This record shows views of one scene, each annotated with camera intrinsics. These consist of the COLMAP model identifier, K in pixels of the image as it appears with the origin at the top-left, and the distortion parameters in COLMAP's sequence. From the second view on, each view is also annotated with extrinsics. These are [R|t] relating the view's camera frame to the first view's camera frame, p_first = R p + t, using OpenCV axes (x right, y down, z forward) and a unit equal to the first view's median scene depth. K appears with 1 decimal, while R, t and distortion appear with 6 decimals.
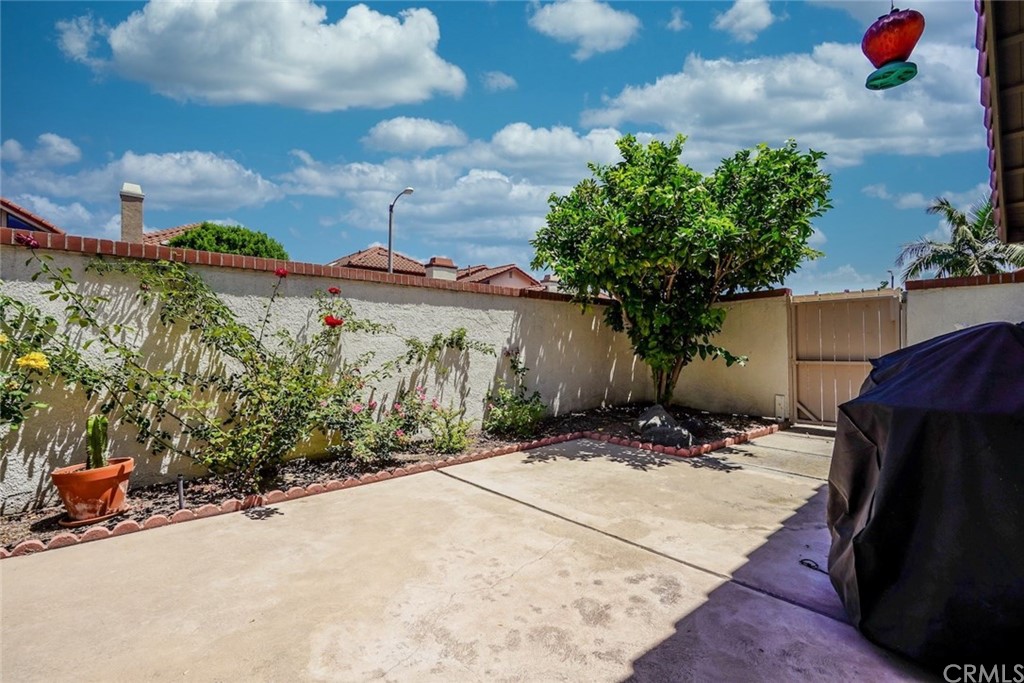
lens RADIAL K [[461.0, 0, 512.4], [0, 461.0, 340.6], [0, 0, 1]] dist [-0.000677, -0.000002]
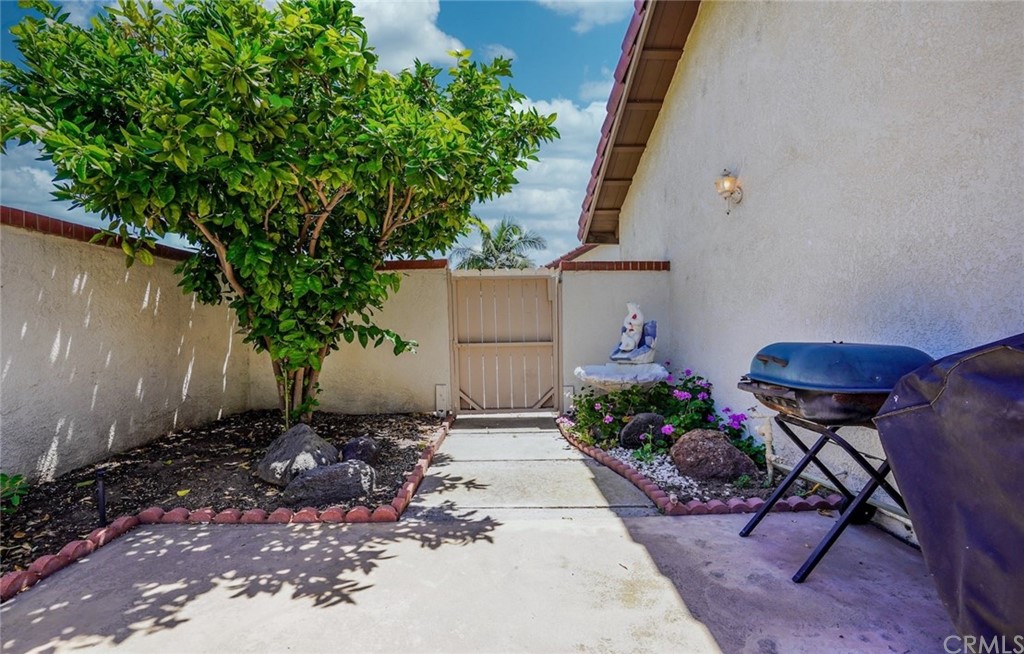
lens RADIAL K [[422.0, 0, 514.7], [0, 422.0, 329.5], [0, 0, 1]] dist [0.001654, 0.000280]
pose [[0.599032, -0.010507, 0.800656, 0.039906], [0.000594, 0.999919, 0.012678, 0.007185], [-0.800725, -0.007119, 0.598990, 0.433008]]
